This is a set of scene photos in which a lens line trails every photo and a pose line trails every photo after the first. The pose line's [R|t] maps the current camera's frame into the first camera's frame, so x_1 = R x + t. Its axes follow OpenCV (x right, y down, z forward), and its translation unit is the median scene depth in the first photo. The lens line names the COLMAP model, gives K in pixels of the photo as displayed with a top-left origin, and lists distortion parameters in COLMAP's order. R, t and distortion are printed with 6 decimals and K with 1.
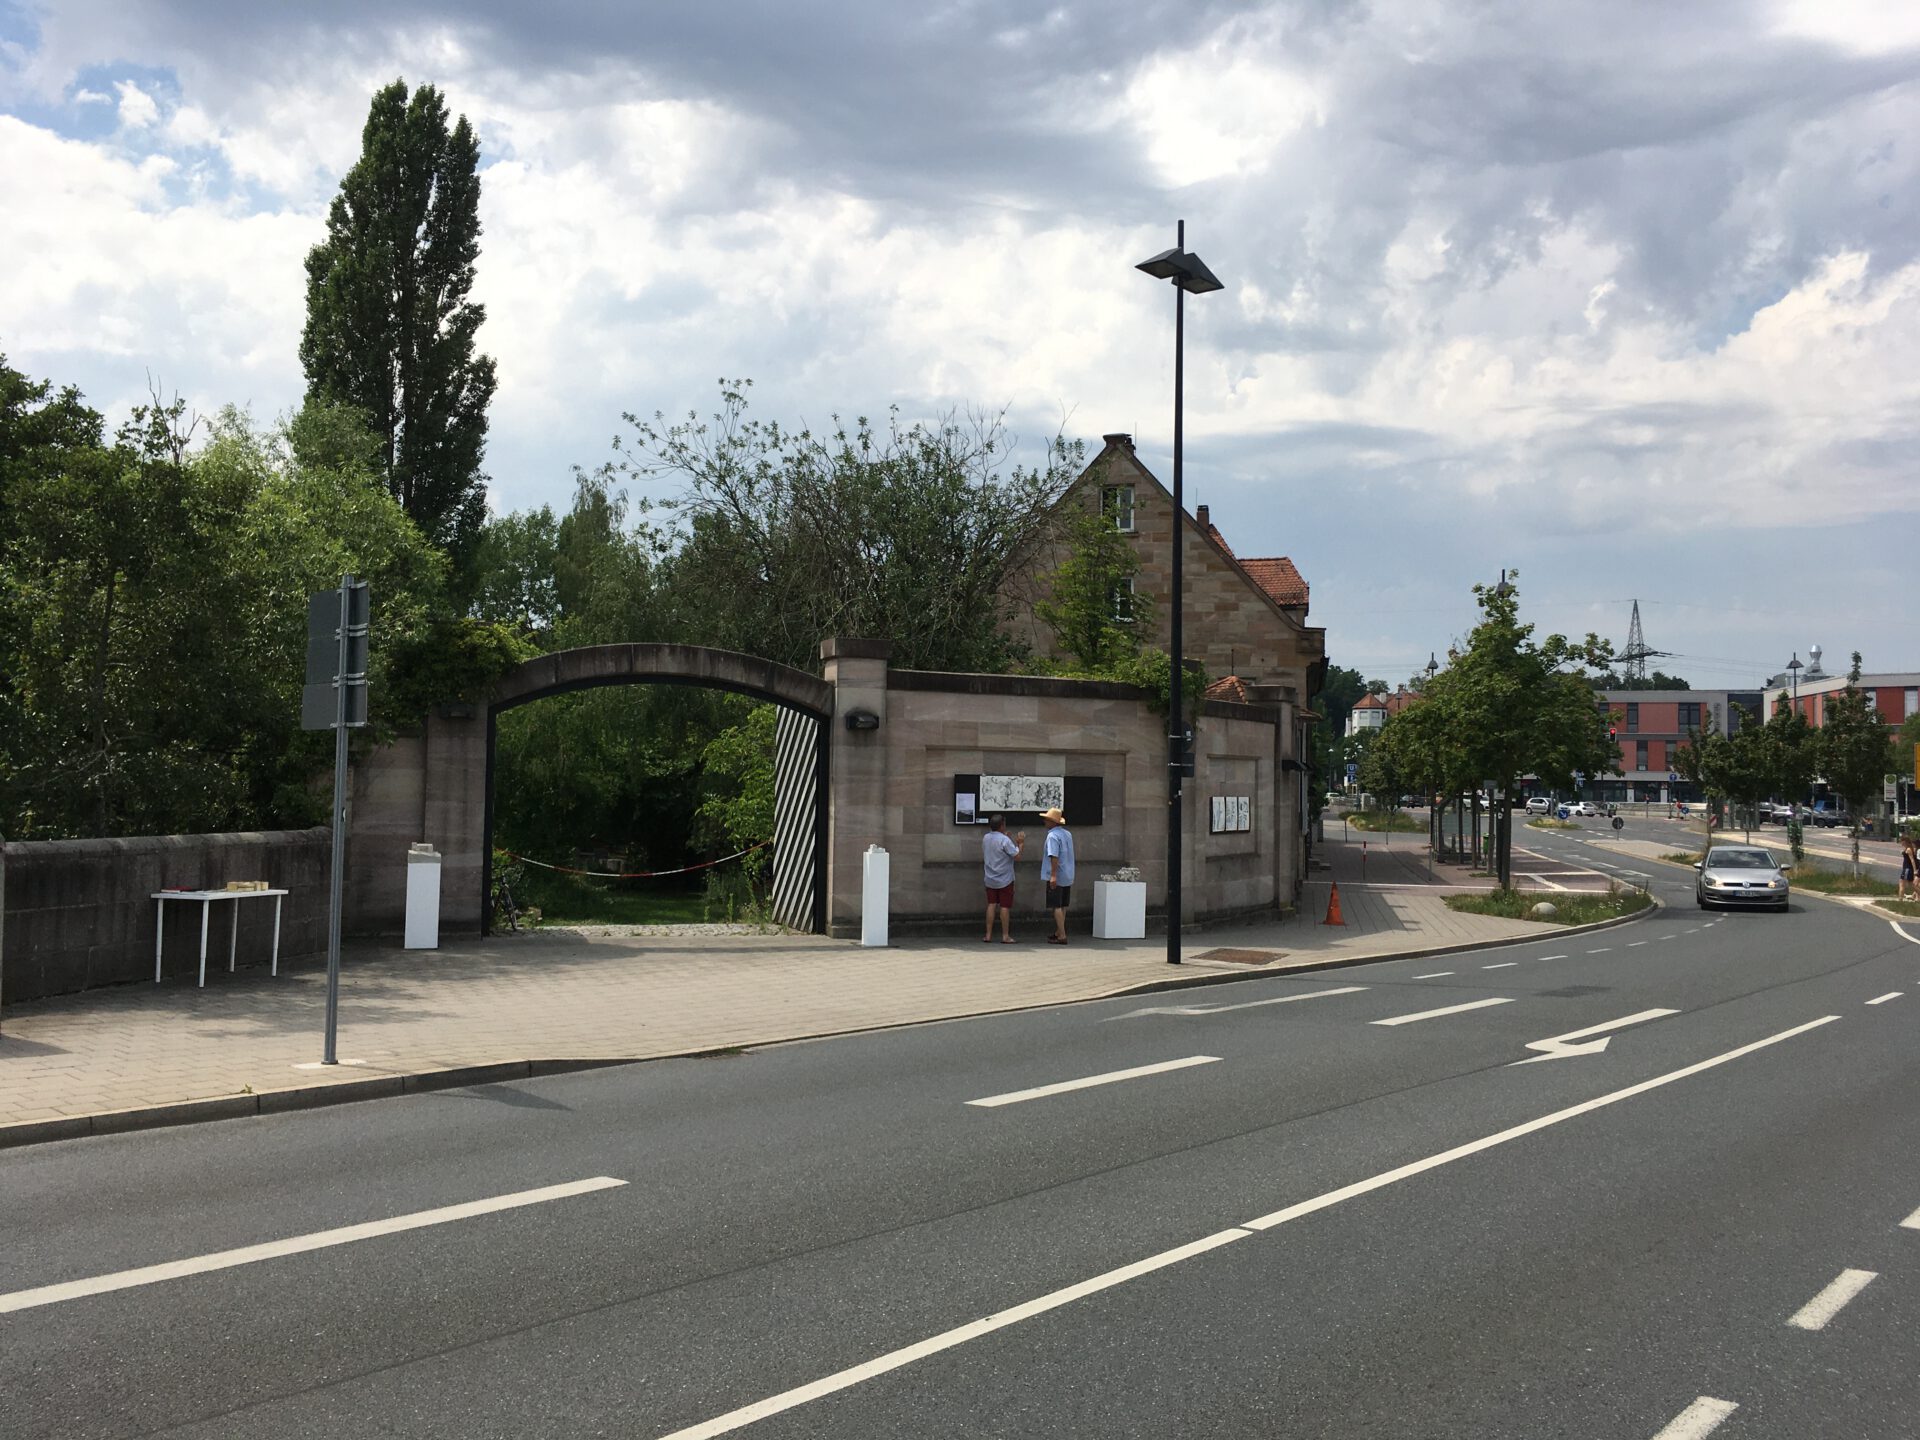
lens RADIAL K [[1606.6, 0, 960.0], [0, 1606.6, 720.0], [0, 0, 1]] dist [0.070153, -0.096422]
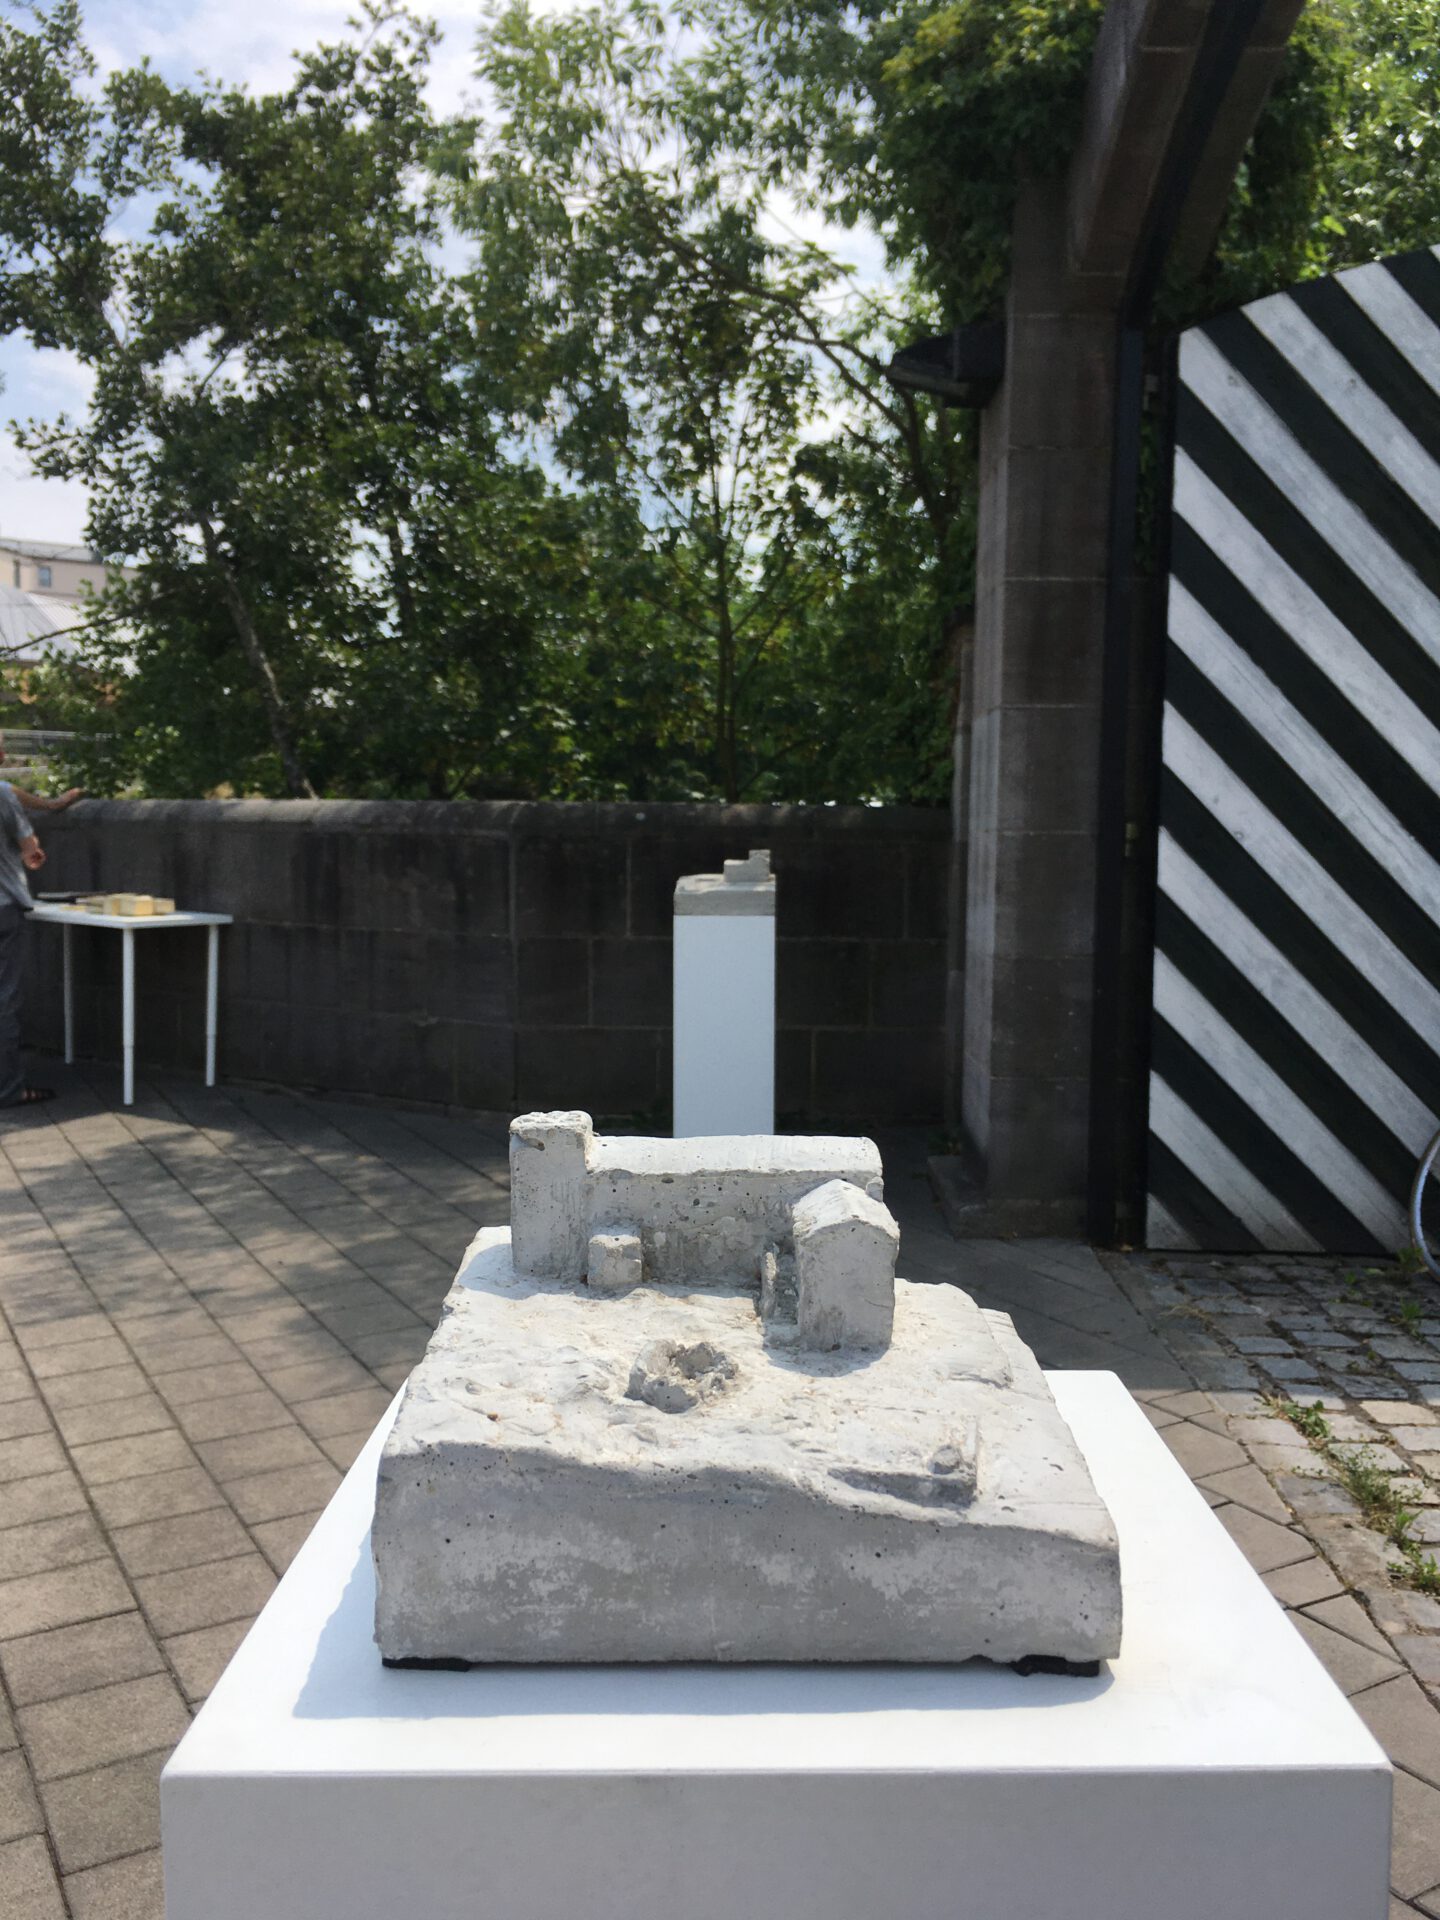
lens RADIAL K [[1606.6, 0, 720.0], [0, 1606.6, 960.0], [0, 0, 1]] dist [0.070153, -0.096422]
pose [[-0.338889, 0.053414, -0.939309, -0.045841], [0.018751, 0.998572, 0.050018, 0.090523], [0.940639, -0.000663, -0.339407, 1.222318]]
